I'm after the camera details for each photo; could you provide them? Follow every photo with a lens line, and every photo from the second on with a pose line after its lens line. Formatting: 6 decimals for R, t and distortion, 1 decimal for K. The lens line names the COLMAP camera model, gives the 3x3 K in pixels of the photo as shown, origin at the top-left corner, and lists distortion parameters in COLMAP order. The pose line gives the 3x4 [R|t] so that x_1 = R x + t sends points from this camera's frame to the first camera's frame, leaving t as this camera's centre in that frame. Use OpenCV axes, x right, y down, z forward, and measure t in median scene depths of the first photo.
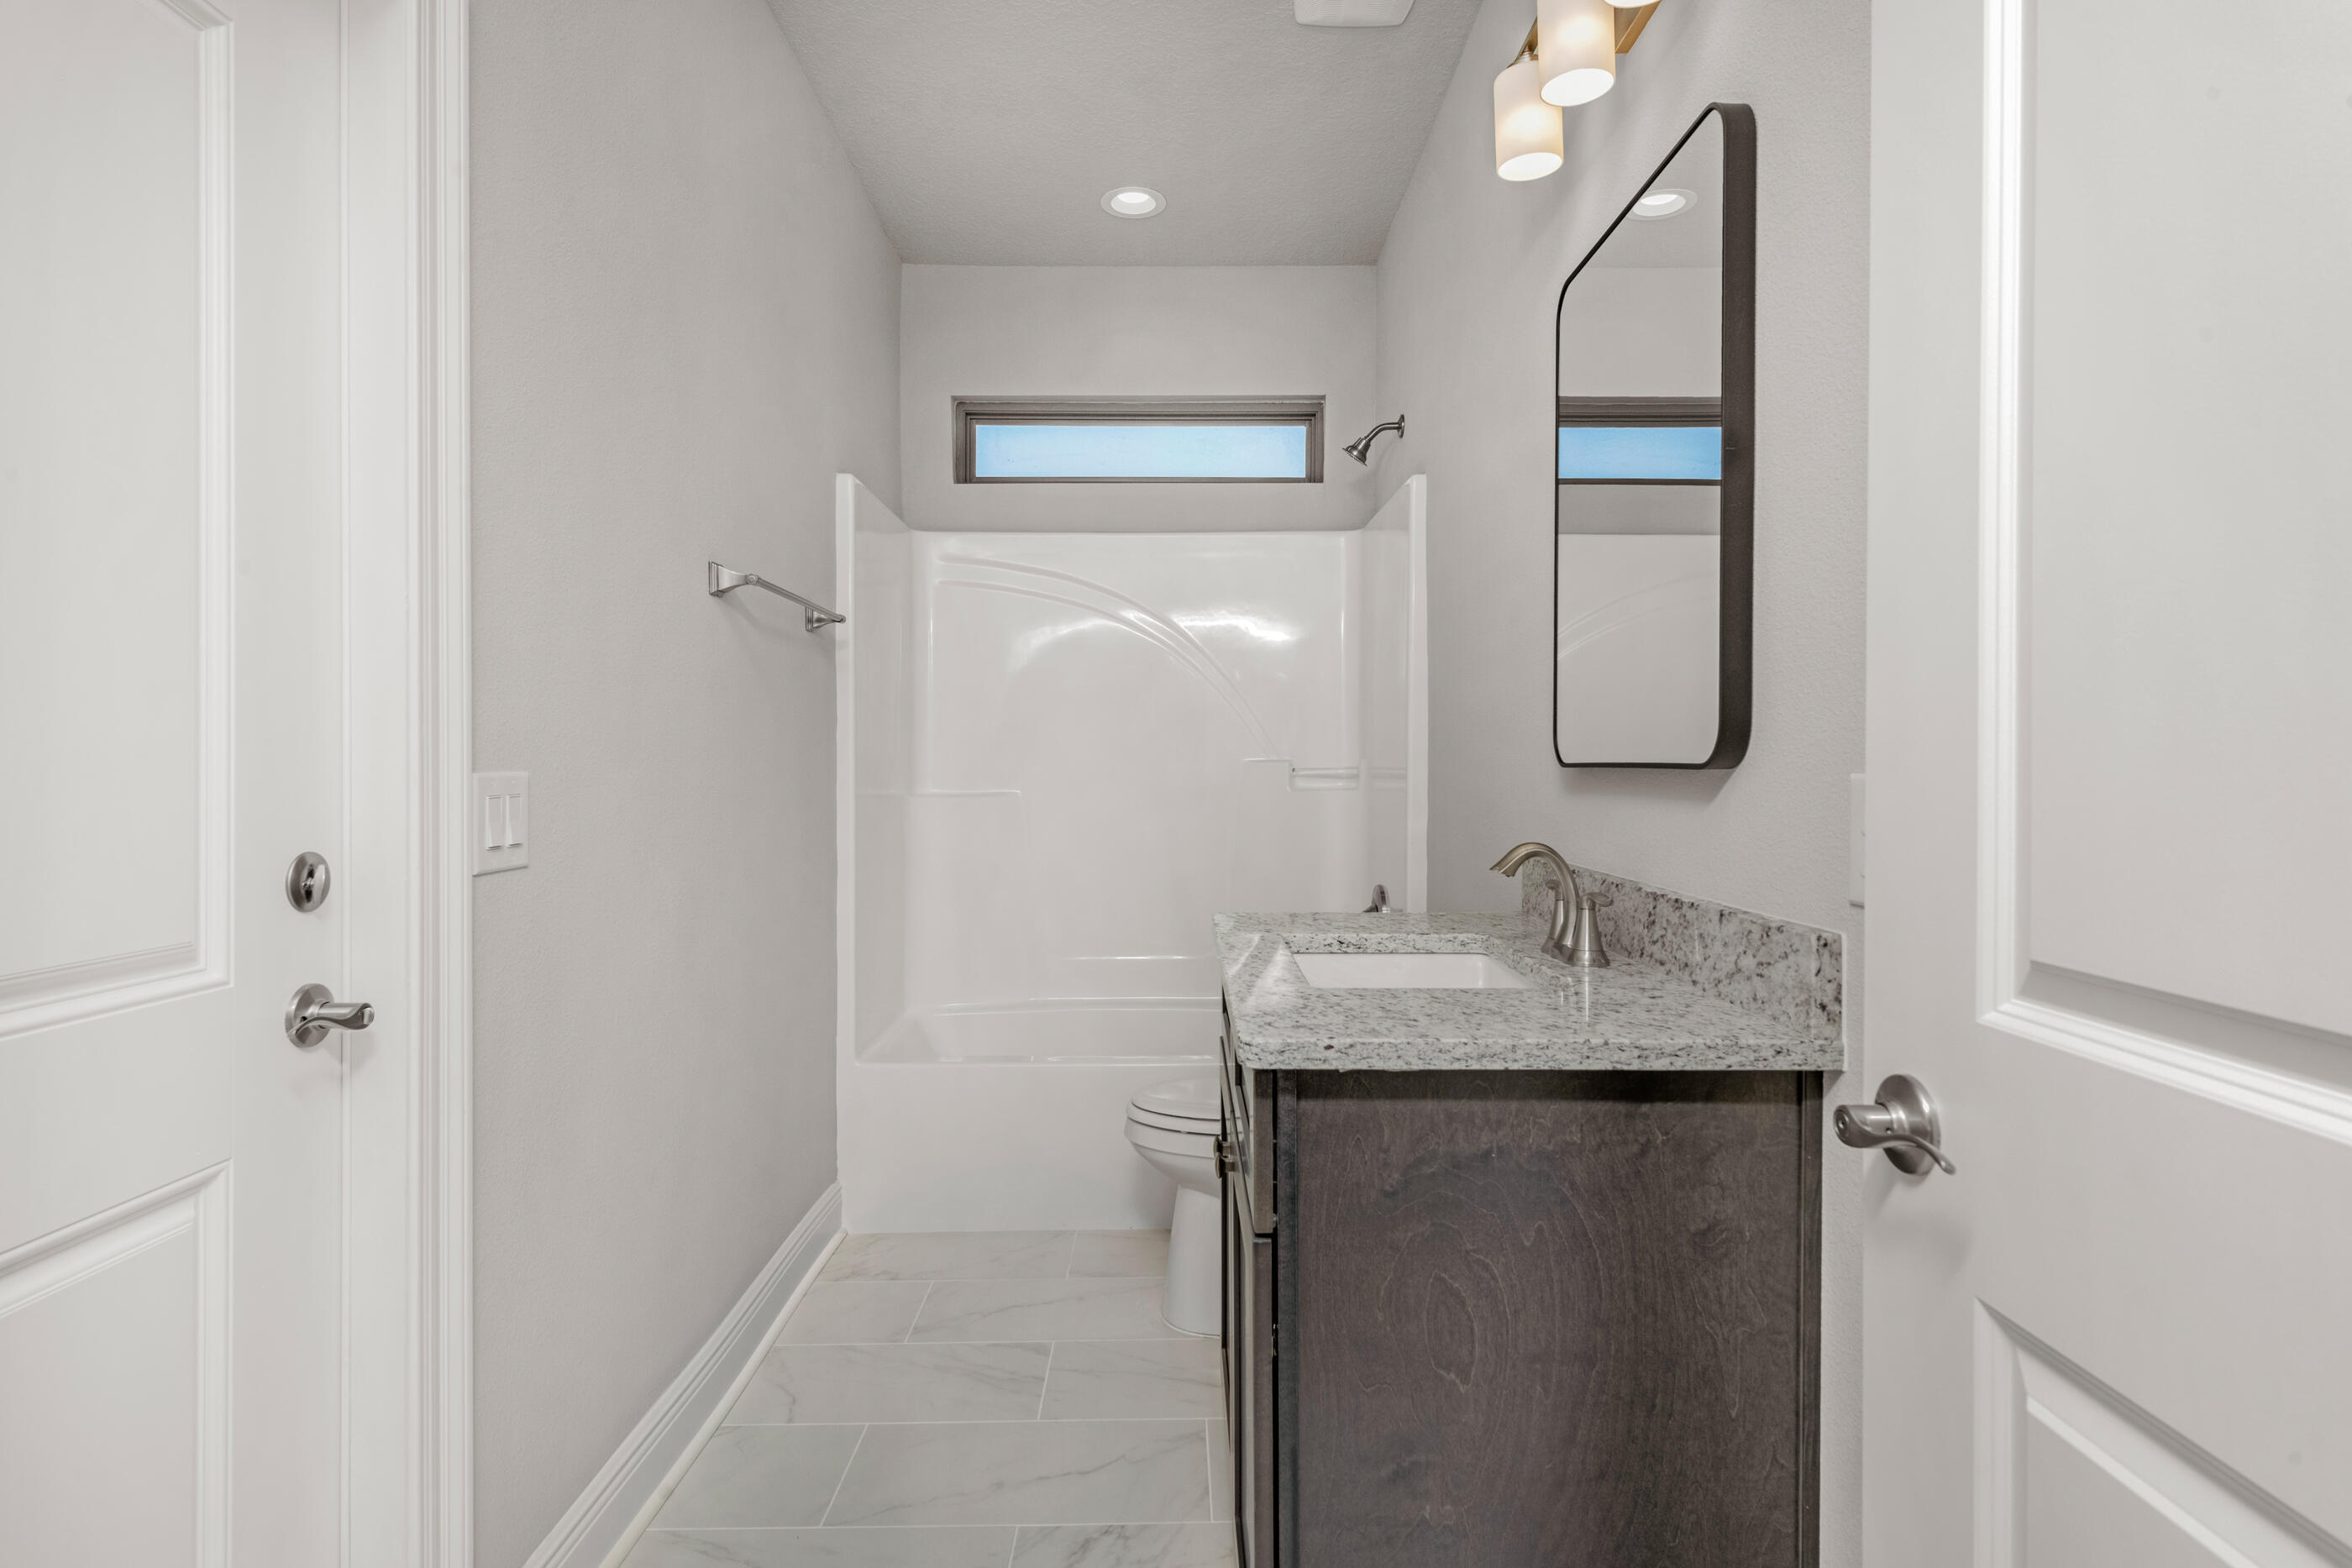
lens RADIAL K [[1221.3, 0, 1176.0], [0, 1221.3, 784.0], [0, 0, 1]] dist [0.001189, 0.000139]
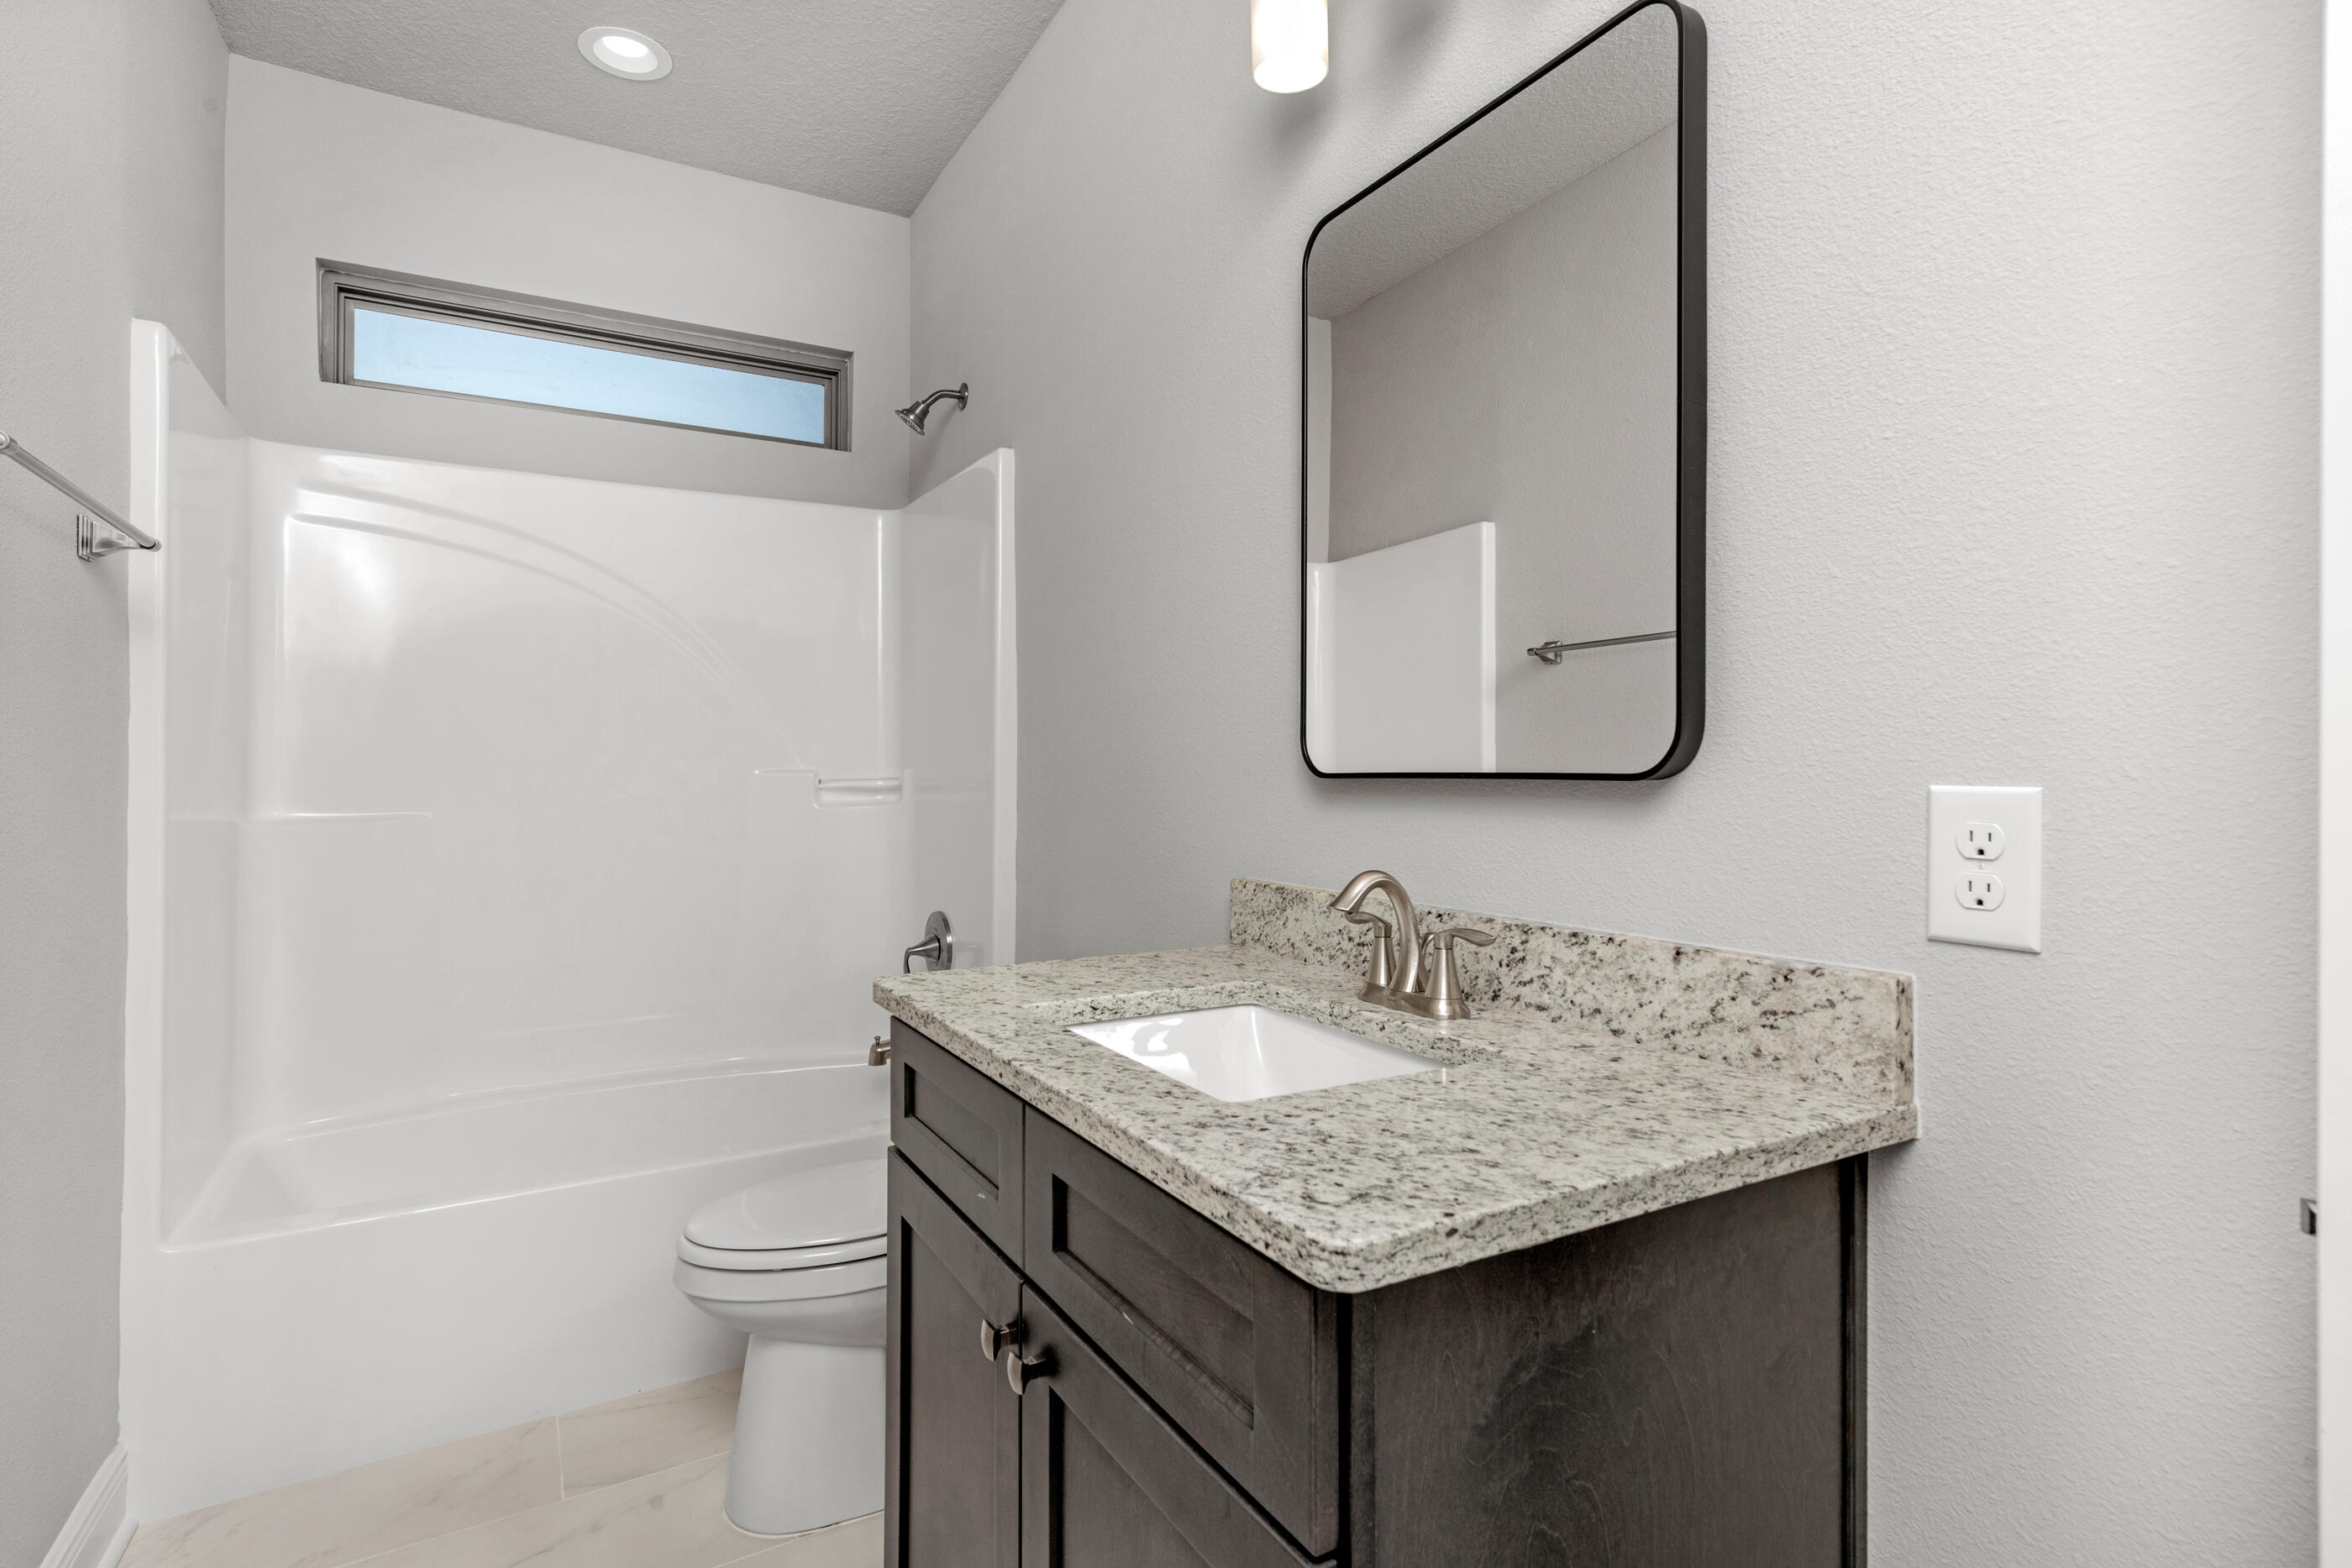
lens RADIAL K [[1145.9, 0, 1178.3], [0, 1145.9, 766.1], [0, 0, 1]] dist [0.016725, -0.008155]
pose [[0.862110, -0.000700, 0.506721, -0.228806], [0.011424, 0.999772, -0.018054, -0.010677], [-0.506593, 0.021353, 0.861921, 0.436332]]
